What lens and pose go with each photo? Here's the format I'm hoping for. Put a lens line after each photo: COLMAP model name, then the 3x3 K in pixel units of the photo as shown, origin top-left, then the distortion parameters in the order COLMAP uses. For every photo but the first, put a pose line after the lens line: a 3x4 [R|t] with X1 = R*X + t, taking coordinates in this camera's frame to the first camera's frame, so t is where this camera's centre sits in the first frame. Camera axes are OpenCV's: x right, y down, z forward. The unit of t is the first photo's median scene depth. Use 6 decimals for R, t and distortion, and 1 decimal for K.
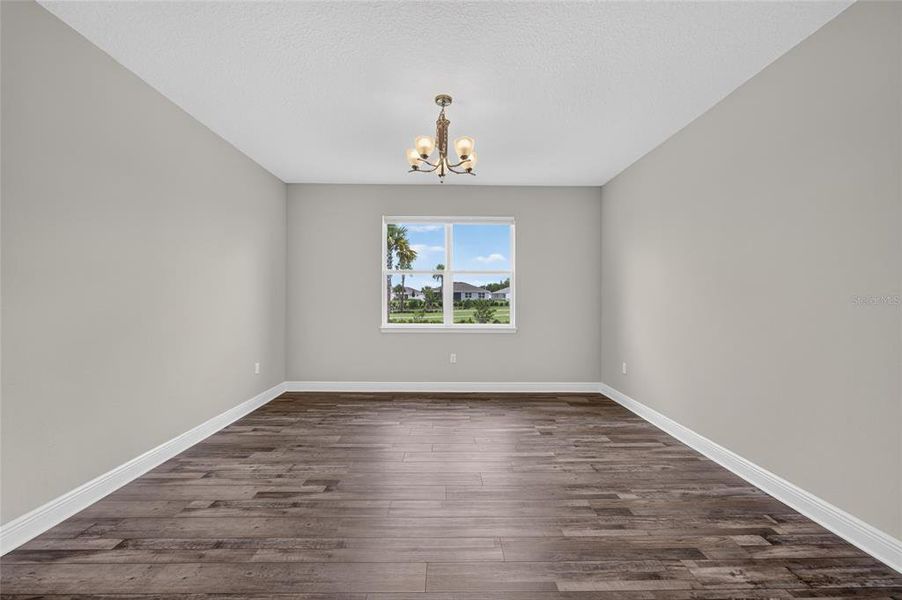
lens RADIAL K [[366.4, 0, 453.9], [0, 366.4, 299.5], [0, 0, 1]] dist [0.001497, 0.000271]
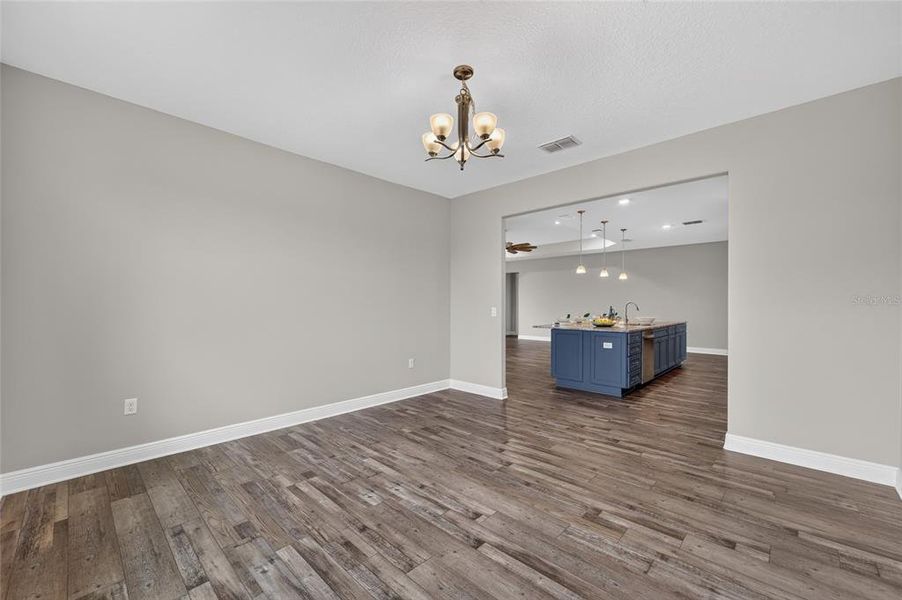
lens RADIAL K [[362.3, 0, 452.1], [0, 362.3, 301.2], [0, 0, 1]] dist [0.000639, 0.000073]
pose [[-0.710790, 0.000868, 0.703403, -0.725027], [-0.004730, 0.999971, -0.006014, -0.001481], [-0.703388, -0.007601, -0.710765, 1.907072]]
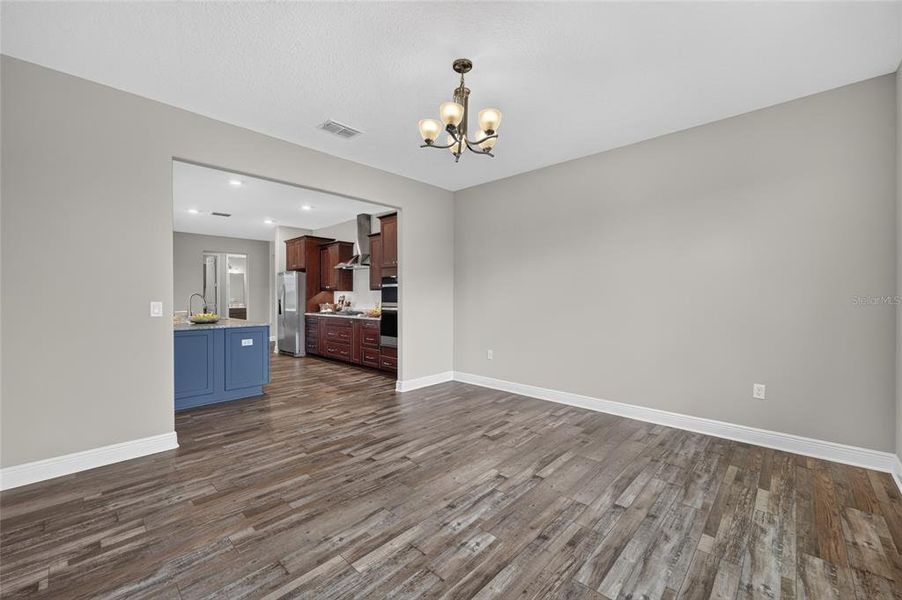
lens RADIAL K [[362.3, 0, 452.1], [0, 362.3, 301.2], [0, 0, 1]] dist [0.000639, 0.000073]
pose [[-0.701791, 0.005360, -0.712363, 0.701381], [-0.002354, 0.999949, 0.009843, 0.003534], [0.712379, 0.008585, -0.701742, 1.856179]]
